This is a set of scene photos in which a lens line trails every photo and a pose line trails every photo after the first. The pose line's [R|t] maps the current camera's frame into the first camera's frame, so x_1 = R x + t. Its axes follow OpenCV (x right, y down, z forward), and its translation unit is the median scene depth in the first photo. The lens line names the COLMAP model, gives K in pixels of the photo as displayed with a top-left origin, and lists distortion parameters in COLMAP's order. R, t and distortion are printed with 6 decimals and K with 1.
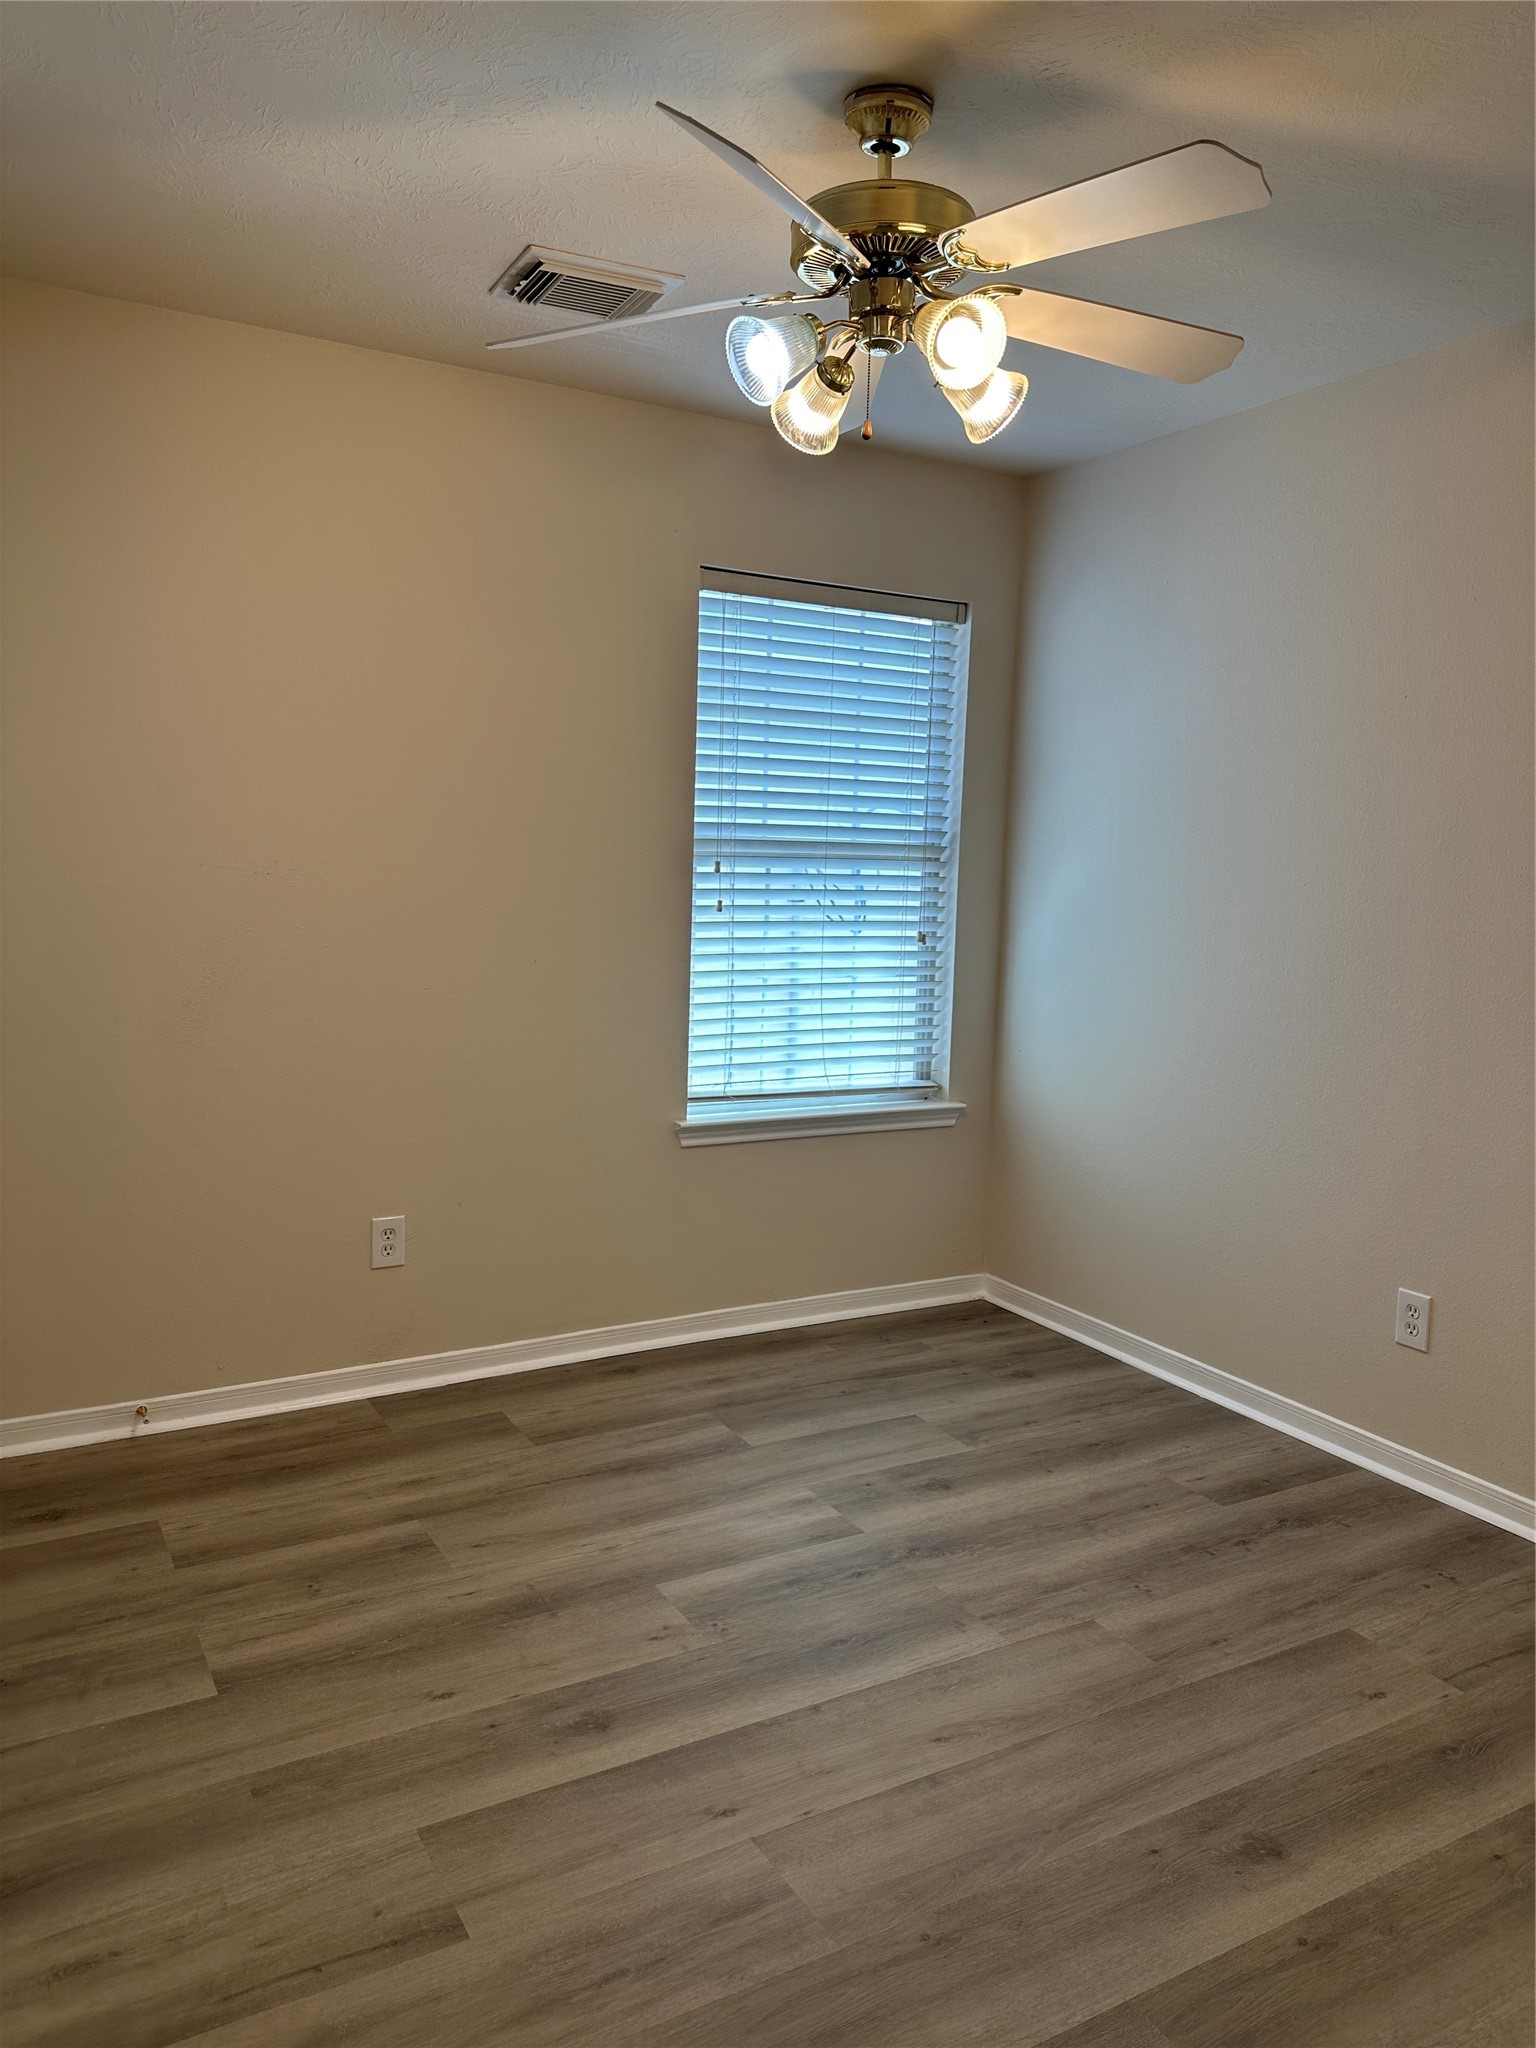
lens RADIAL K [[1490.9, 0, 768.0], [0, 1490.9, 1024.0], [0, 0, 1]] dist [0.050981, 0.000115]
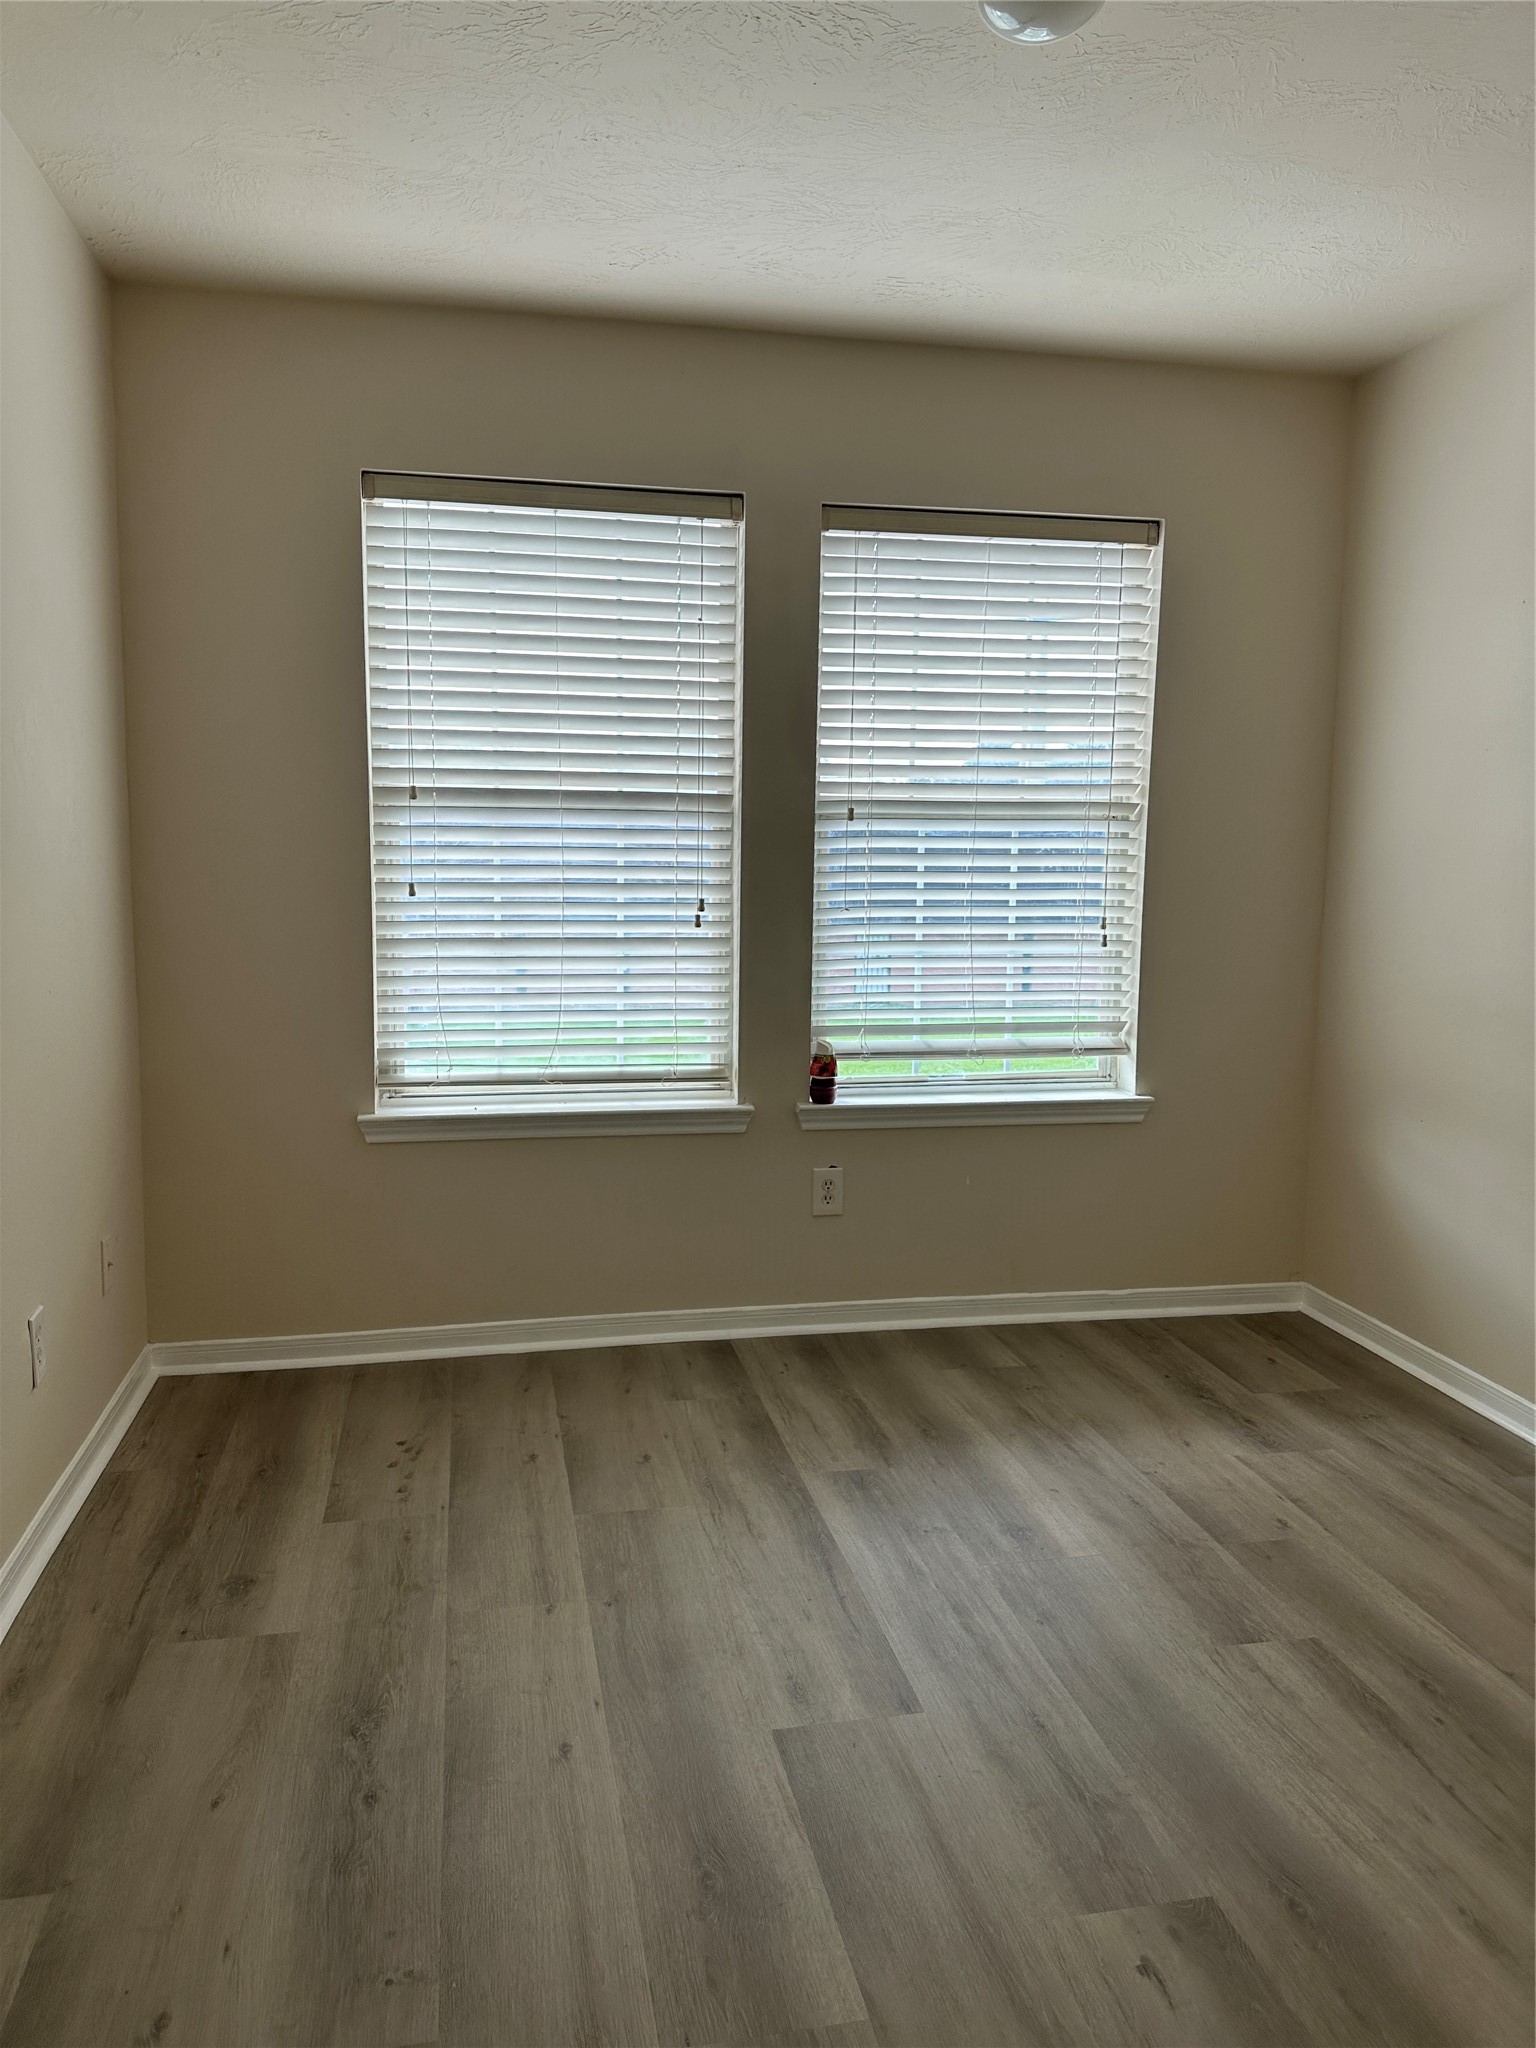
lens RADIAL K [[1443.2, 0, 760.9], [0, 1443.2, 1014.8], [0, 0, 1]] dist [0.095560, -0.091365]
pose [[0.946301, 0.031756, -0.321723, 0.203304], [-0.026186, 0.999423, 0.021627, -0.007619], [0.322224, -0.012041, 0.946587, 0.123394]]
